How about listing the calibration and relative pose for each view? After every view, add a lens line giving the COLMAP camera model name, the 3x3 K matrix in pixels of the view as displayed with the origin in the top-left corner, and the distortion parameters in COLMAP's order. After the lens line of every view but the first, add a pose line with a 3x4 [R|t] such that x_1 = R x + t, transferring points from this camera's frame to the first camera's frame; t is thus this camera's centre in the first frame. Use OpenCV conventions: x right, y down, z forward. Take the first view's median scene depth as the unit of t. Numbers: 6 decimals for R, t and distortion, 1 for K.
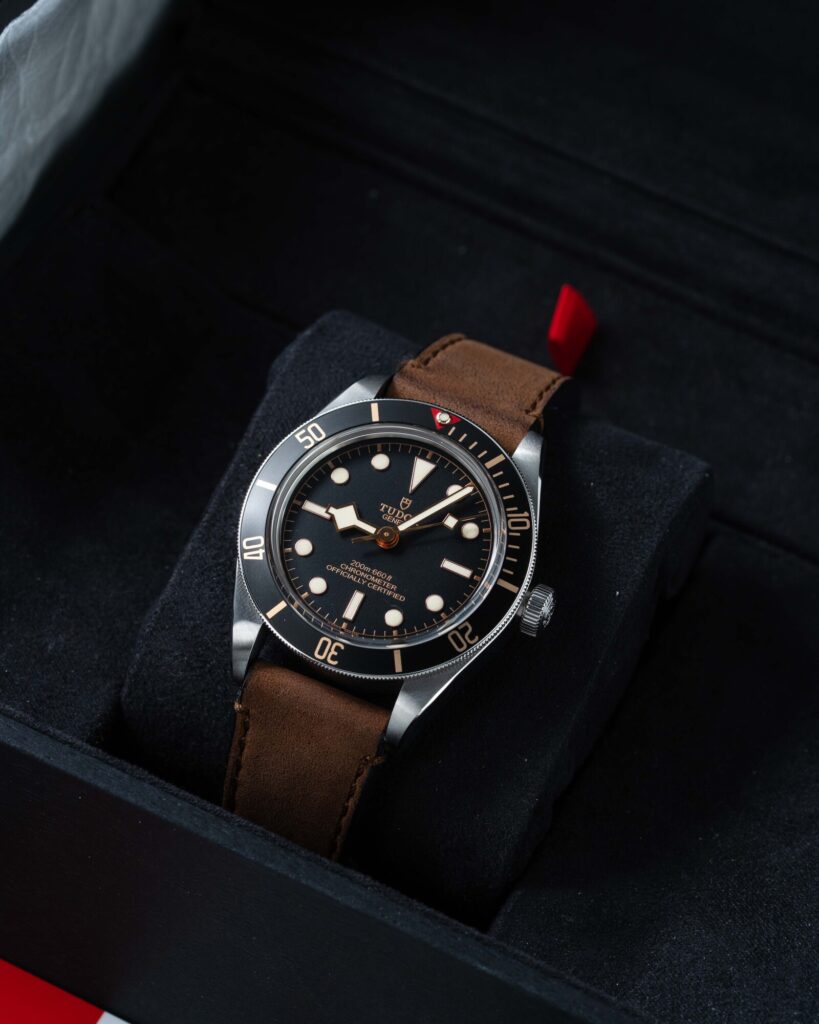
lens RADIAL K [[4765.8, 0, 329.5], [0, 4765.8, 454.1], [0, 0, 1]] dist [-0.027724, 0.000000]
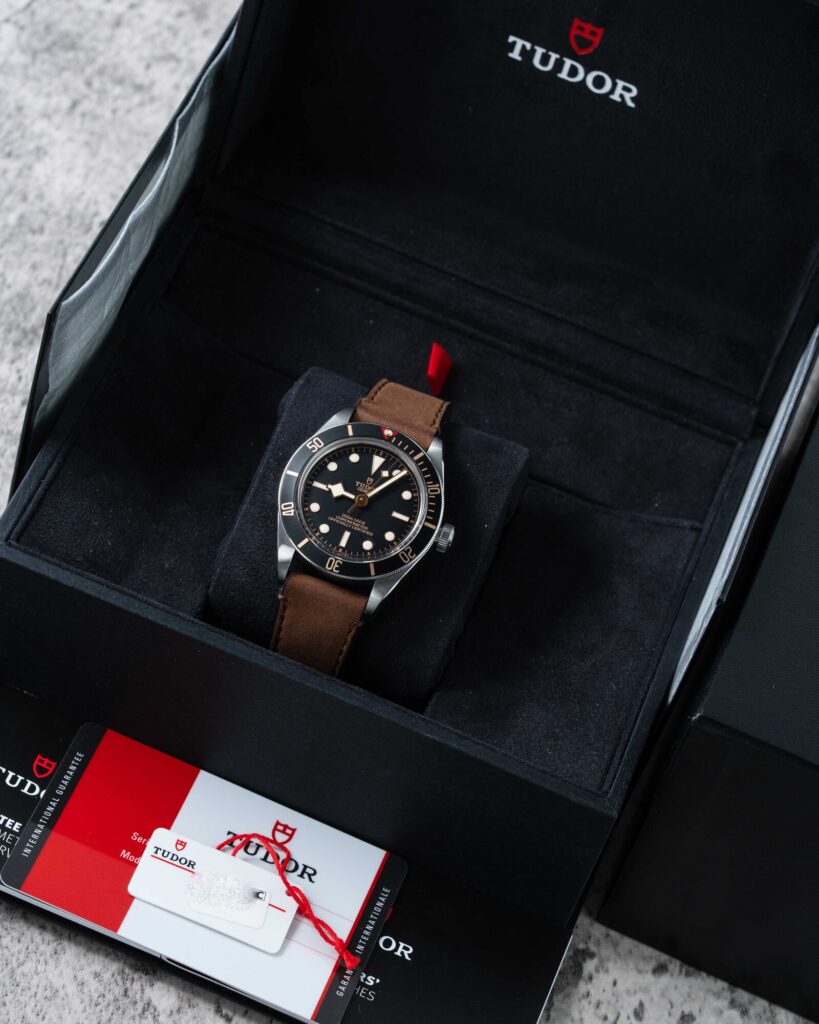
lens RADIAL K [[4765.8, 0, 410.5], [0, 4765.8, 511.6], [0, 0, 1]] dist [-0.027724, 0.000000]
pose [[0.992289, -0.034916, 0.118927, -0.183654], [0.028186, 0.997930, 0.057807, -0.081911], [-0.120699, -0.054009, 0.991219, -0.789995]]
